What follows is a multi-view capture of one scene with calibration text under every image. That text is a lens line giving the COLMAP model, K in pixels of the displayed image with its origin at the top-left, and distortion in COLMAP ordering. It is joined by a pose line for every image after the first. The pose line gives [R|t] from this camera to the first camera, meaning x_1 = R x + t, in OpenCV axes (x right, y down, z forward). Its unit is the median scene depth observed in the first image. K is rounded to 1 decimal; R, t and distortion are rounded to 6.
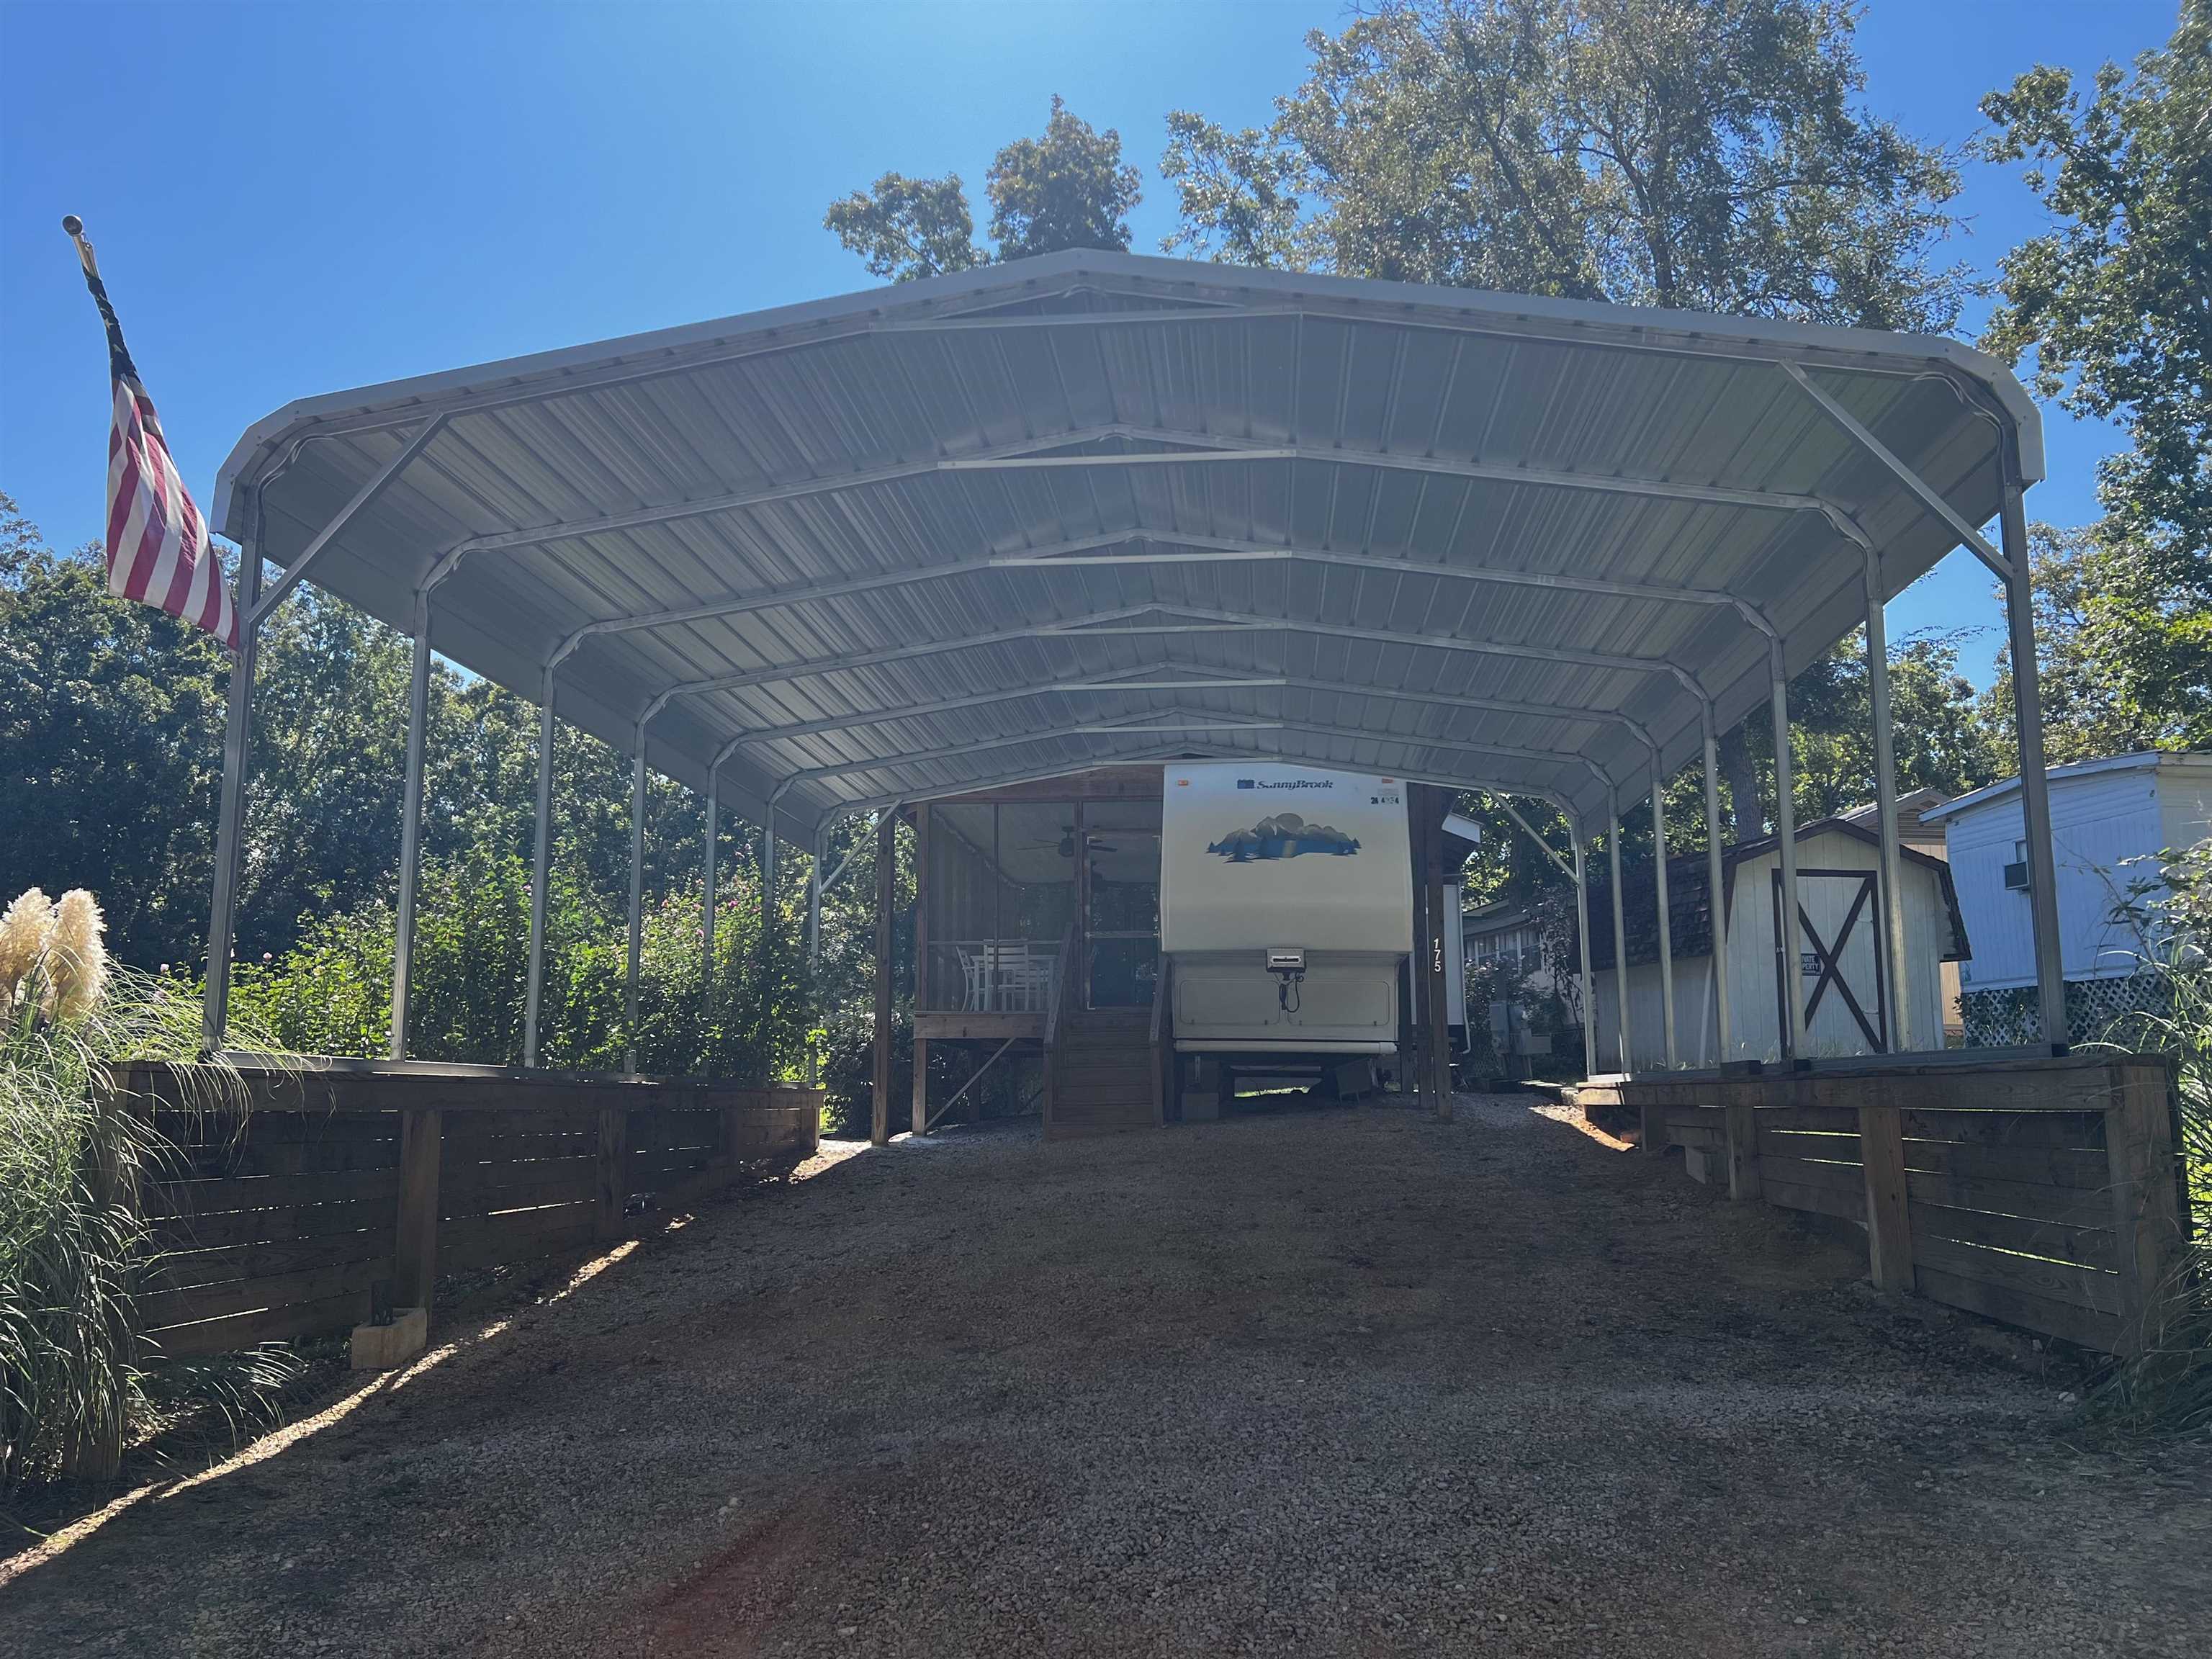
lens RADIAL K [[1659.1, 0, 1104.4], [0, 1659.1, 838.5], [0, 0, 1]] dist [0.040523, -0.044788]
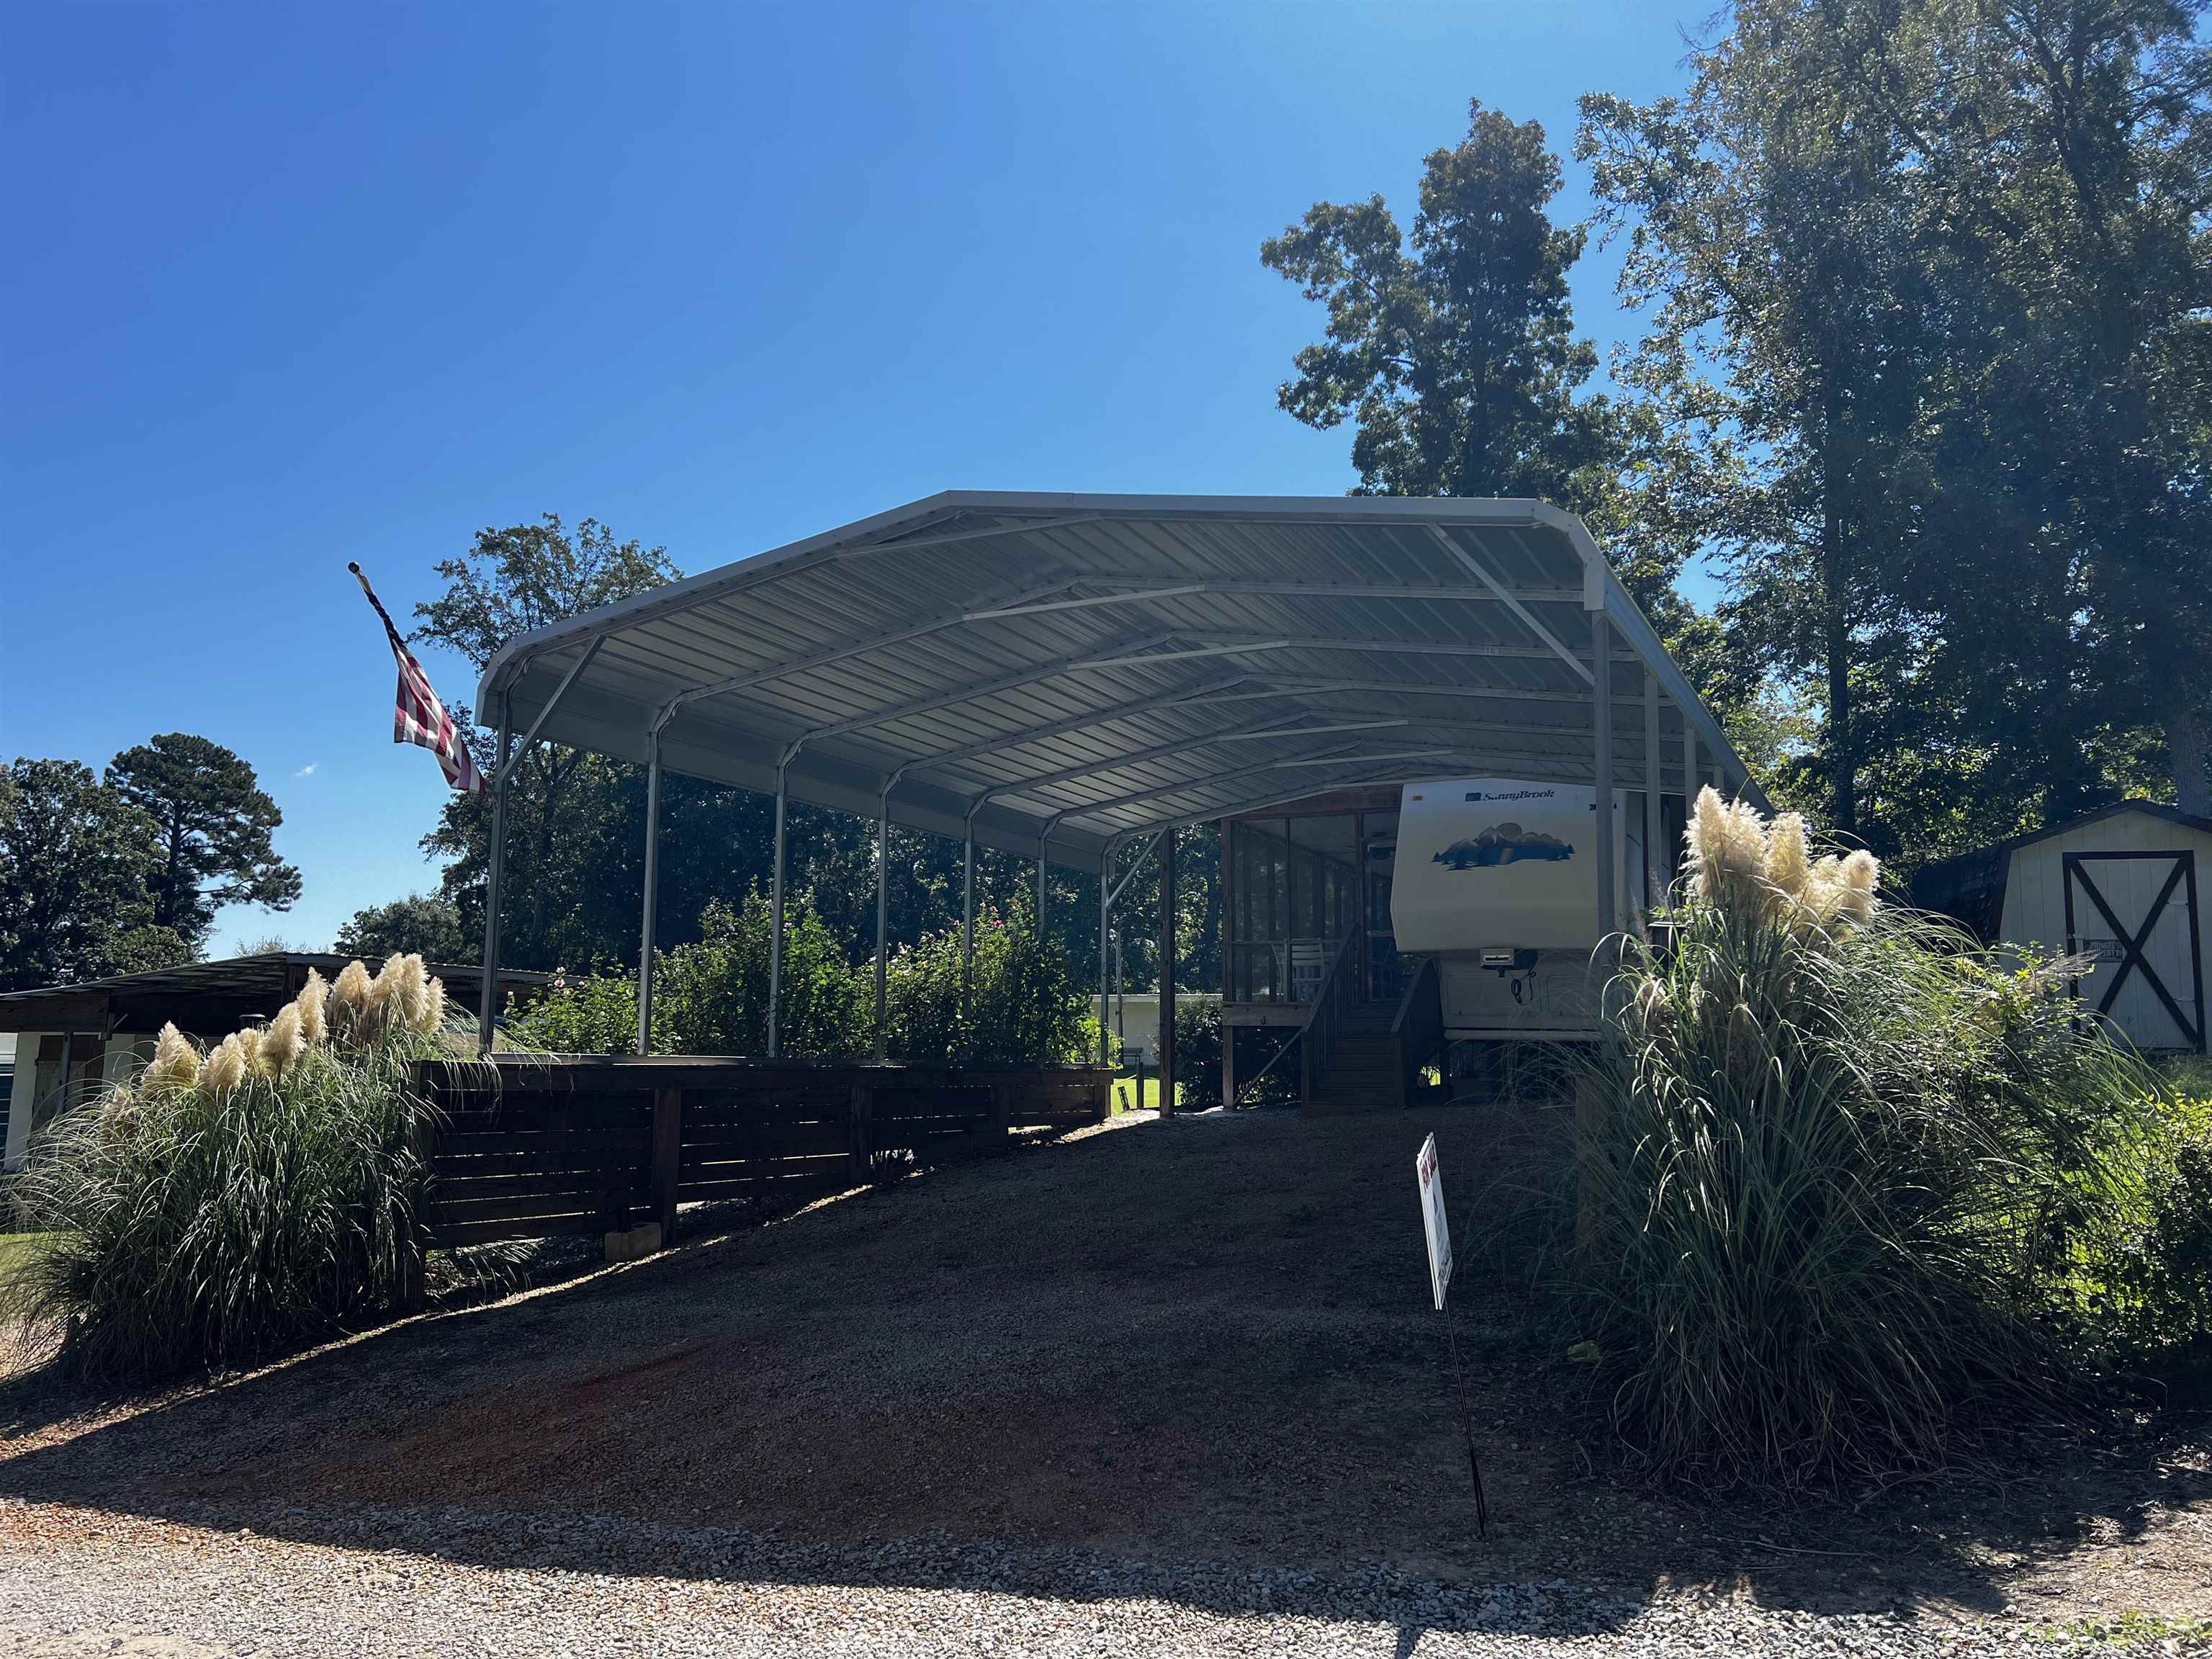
lens RADIAL K [[1659.1, 0, 1110.3], [0, 1659.1, 845.5], [0, 0, 1]] dist [0.040523, -0.044788]
pose [[0.932483, -0.036902, -0.359324, 0.236195], [0.045675, 0.998829, 0.015954, -0.027133], [0.358315, -0.031289, 0.933076, -0.104777]]
